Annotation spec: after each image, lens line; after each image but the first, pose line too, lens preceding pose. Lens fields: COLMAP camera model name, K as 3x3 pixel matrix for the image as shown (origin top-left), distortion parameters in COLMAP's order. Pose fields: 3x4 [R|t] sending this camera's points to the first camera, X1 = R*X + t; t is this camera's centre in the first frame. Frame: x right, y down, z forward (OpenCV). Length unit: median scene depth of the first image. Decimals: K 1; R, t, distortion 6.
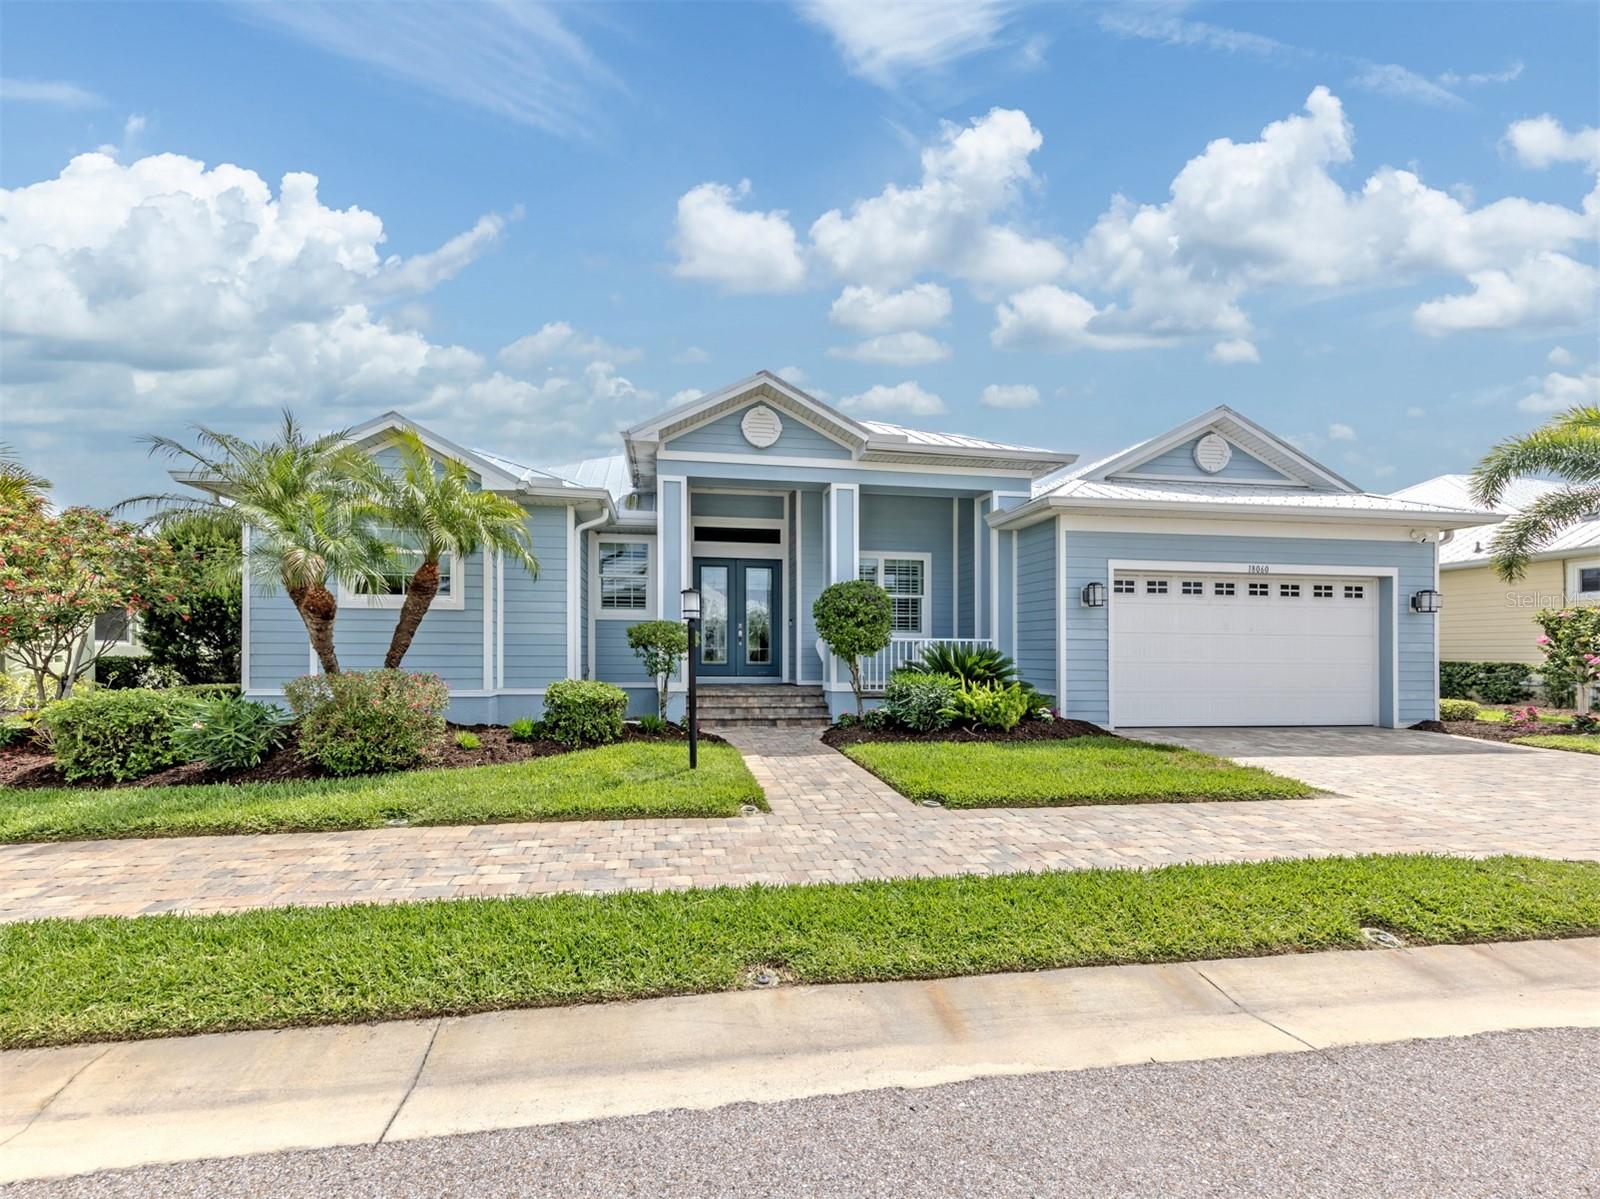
lens RADIAL K [[683.2, 0, 801.6], [0, 683.2, 546.5], [0, 0, 1]] dist [0.006349, -0.000318]
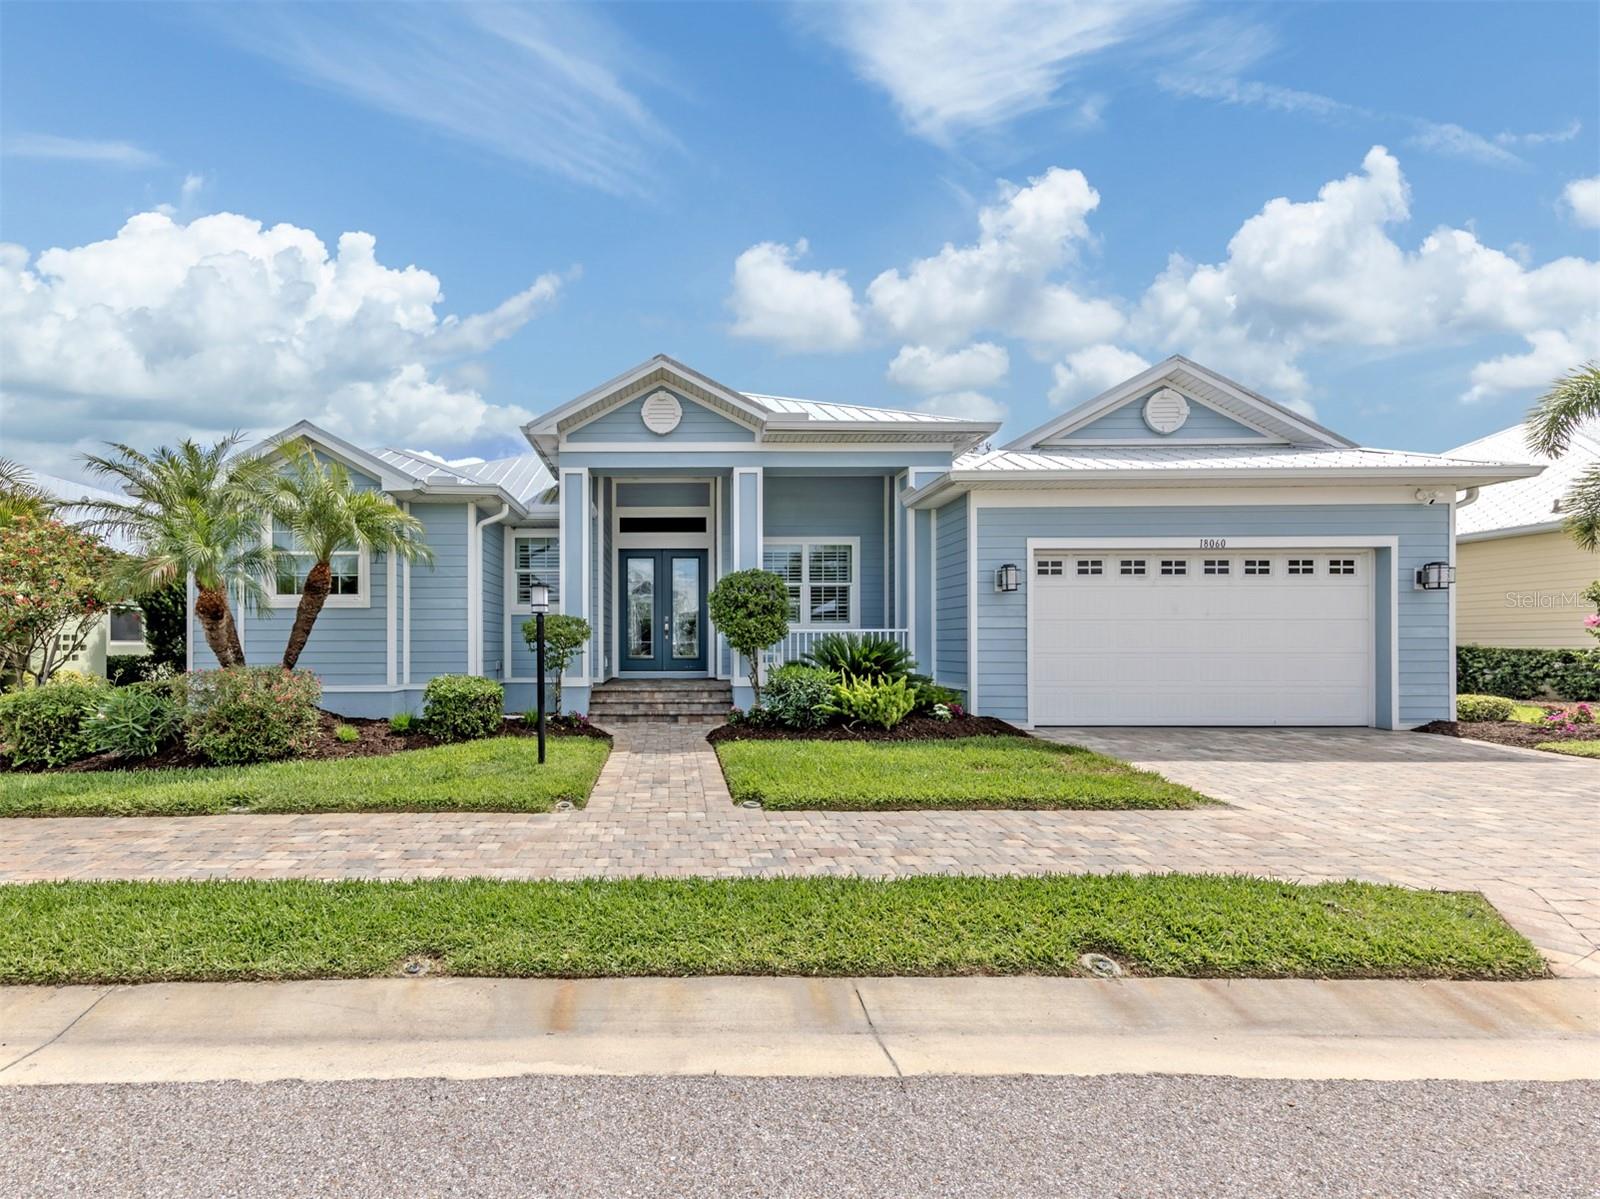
lens RADIAL K [[729.2, 0, 765.2], [0, 729.2, 529.7], [0, 0, 1]] dist [0.007540, -0.000630]
pose [[0.986480, -0.035422, -0.160010, 0.264204], [0.034780, 0.999372, -0.006812, 0.002744], [0.160151, 0.001155, 0.987092, 0.004318]]
